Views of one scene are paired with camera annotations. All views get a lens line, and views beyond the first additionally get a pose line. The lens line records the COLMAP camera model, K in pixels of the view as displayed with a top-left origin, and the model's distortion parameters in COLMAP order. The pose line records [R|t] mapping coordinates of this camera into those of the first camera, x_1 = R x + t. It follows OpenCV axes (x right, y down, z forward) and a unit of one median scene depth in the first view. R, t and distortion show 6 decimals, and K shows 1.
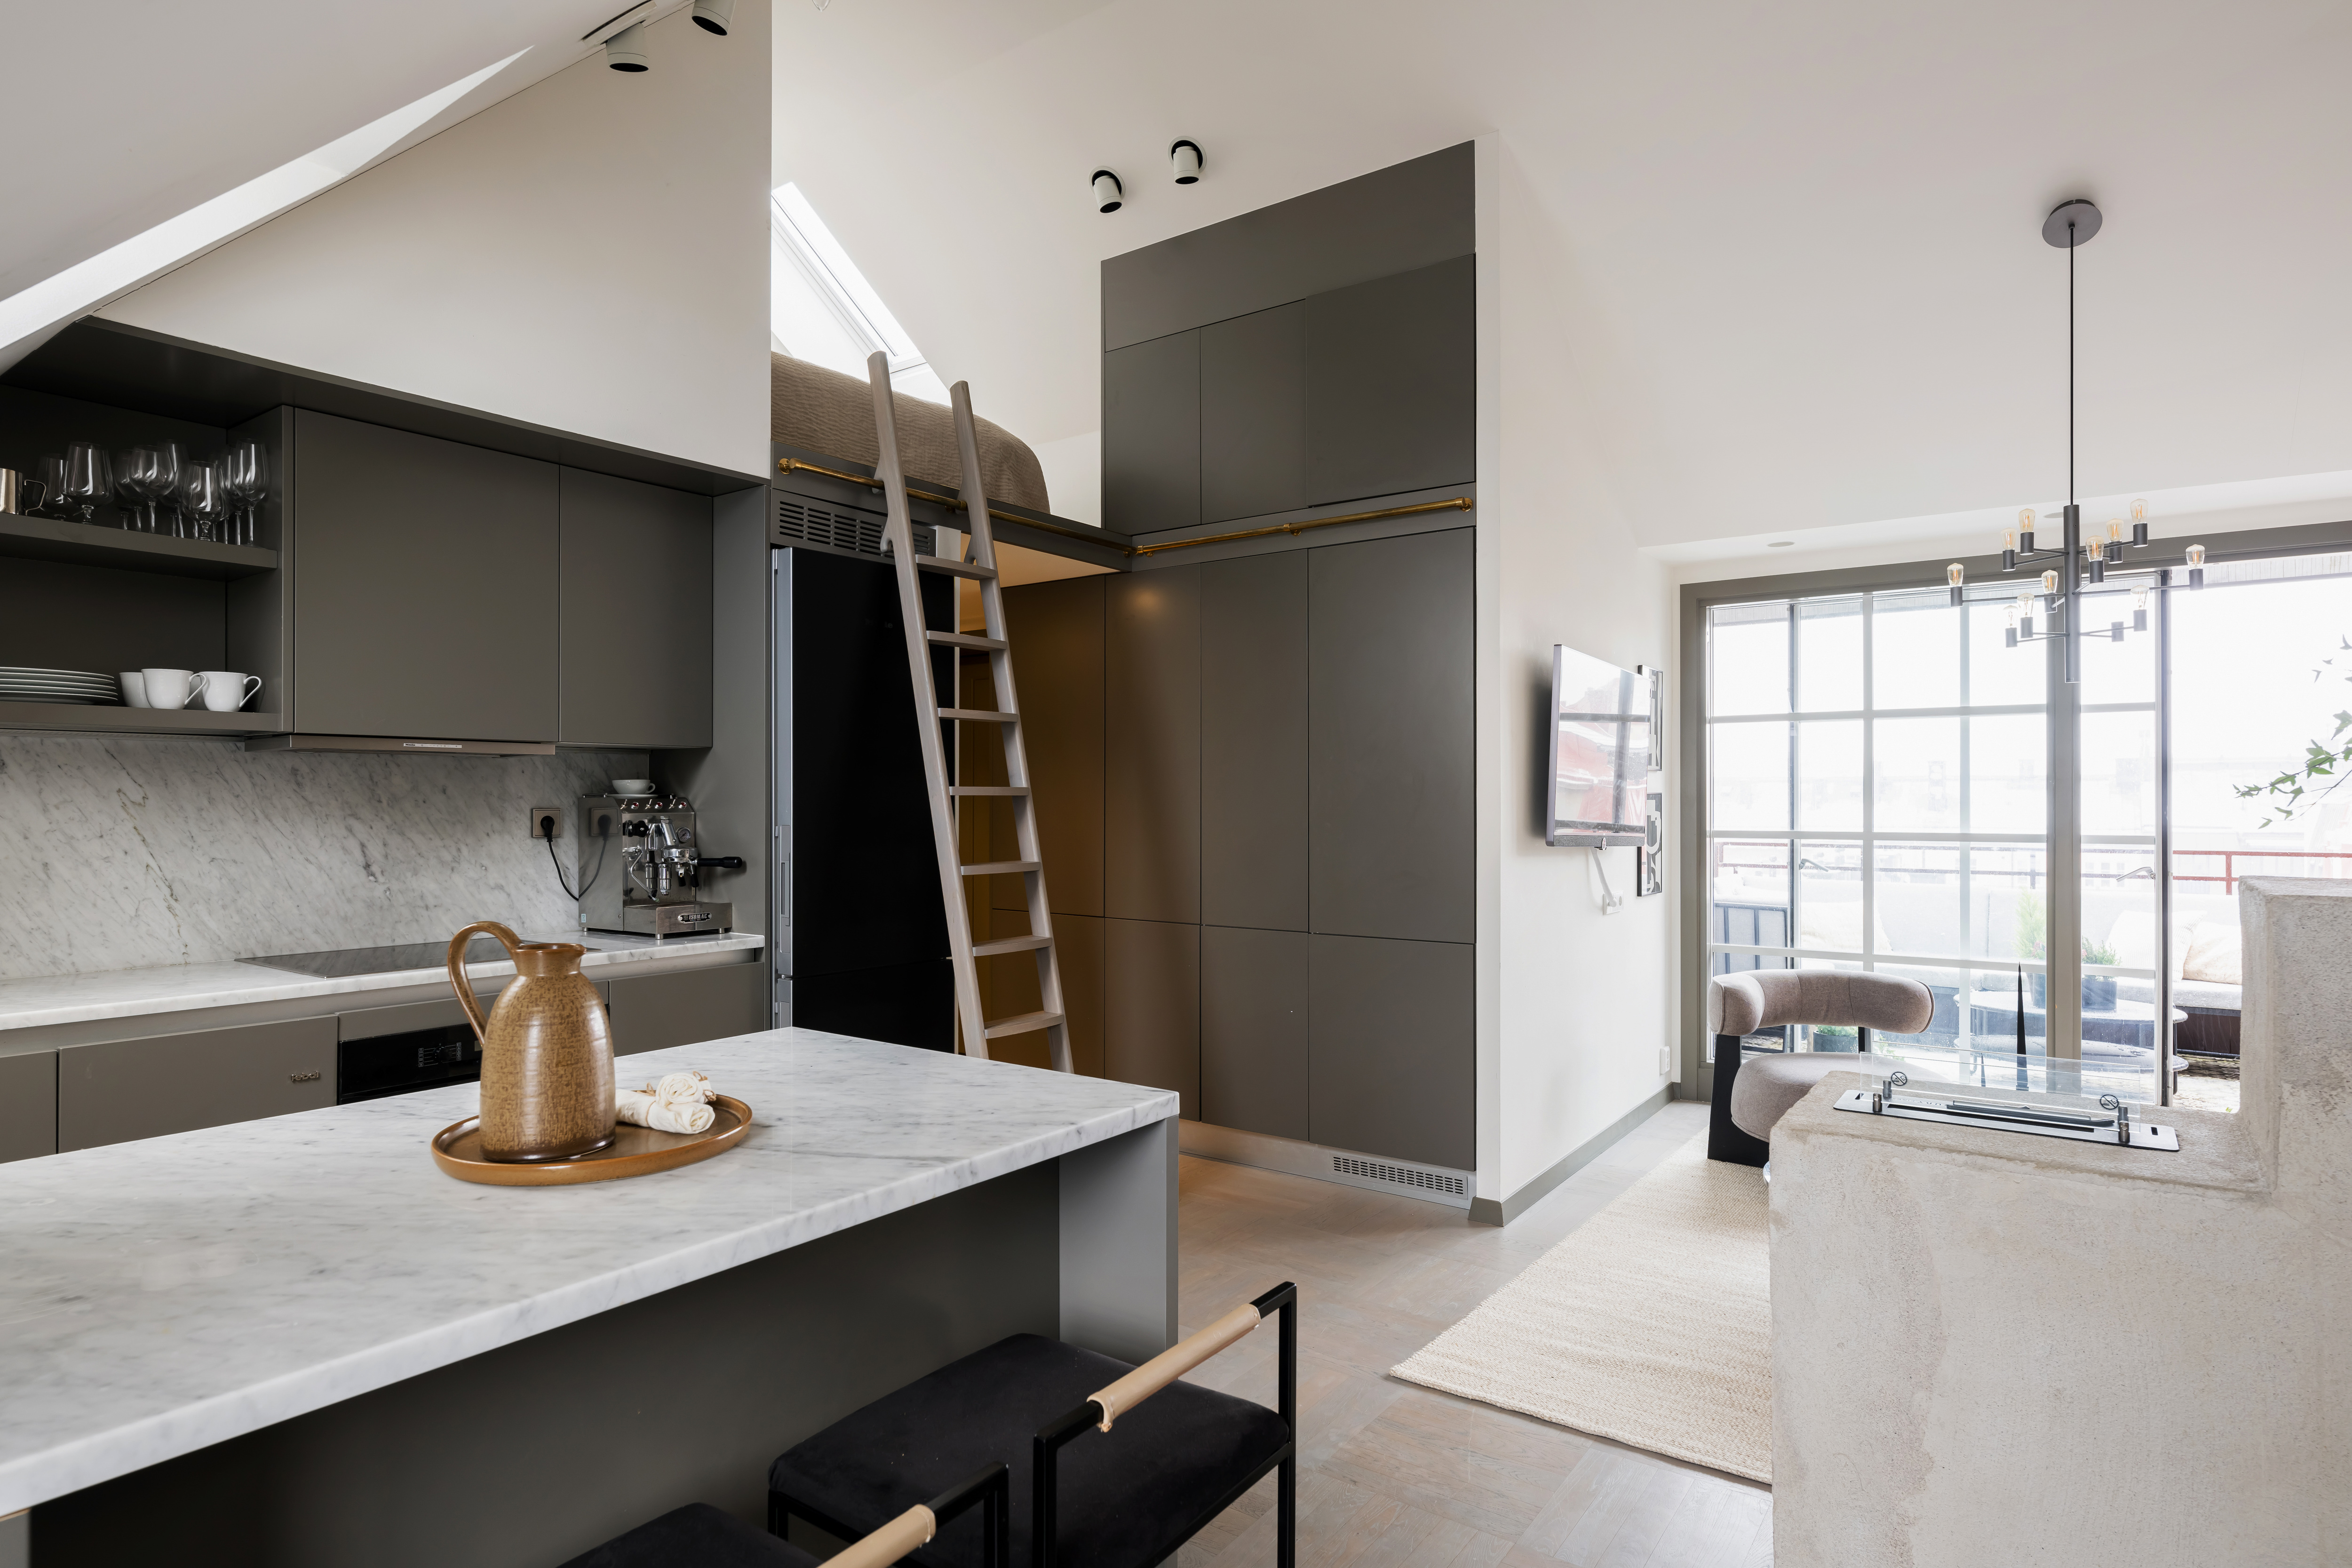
lens RADIAL K [[1258.5, 0, 1175.2], [0, 1258.5, 799.1], [0, 0, 1]] dist [-0.003592, -0.000734]
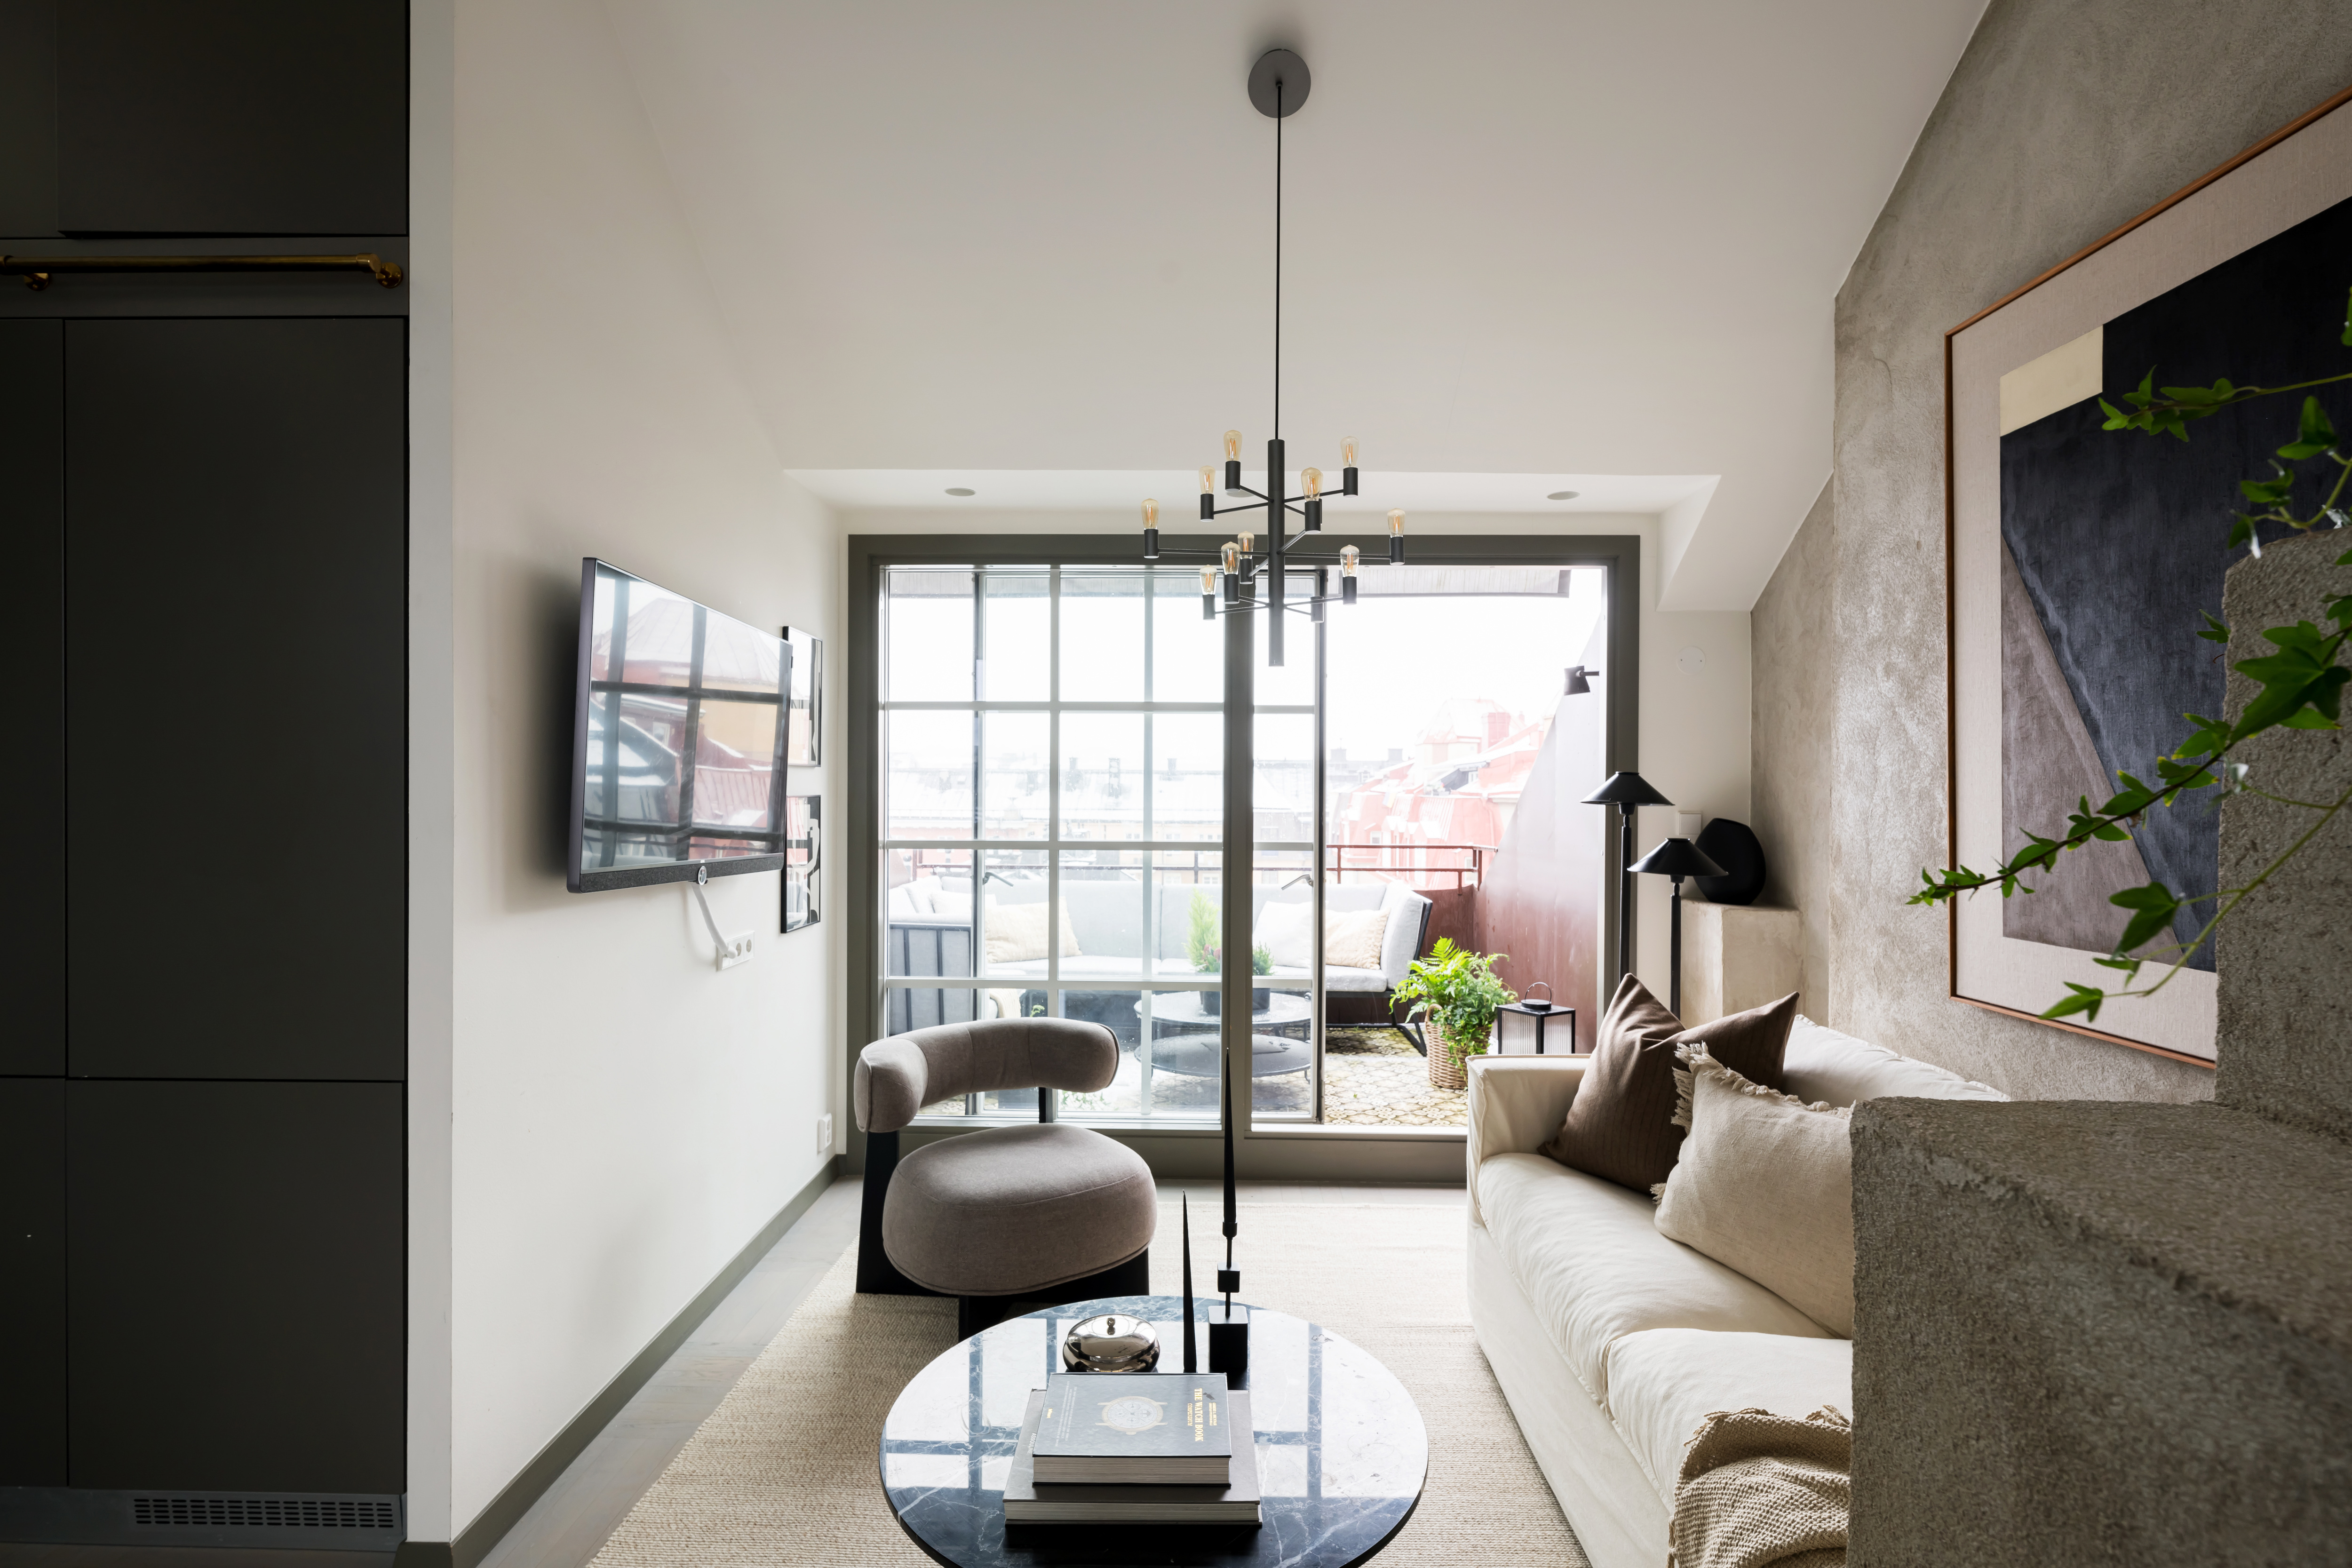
lens RADIAL K [[1129.7, 0, 1176.0], [0, 1129.7, 784.0], [0, 0, 1]] dist [-0.000737, -0.000086]
pose [[0.825671, 0.006903, 0.564110, 0.264639], [-0.006057, 0.999976, -0.003371, -0.016626], [-0.564120, -0.000633, 0.825693, 0.451236]]
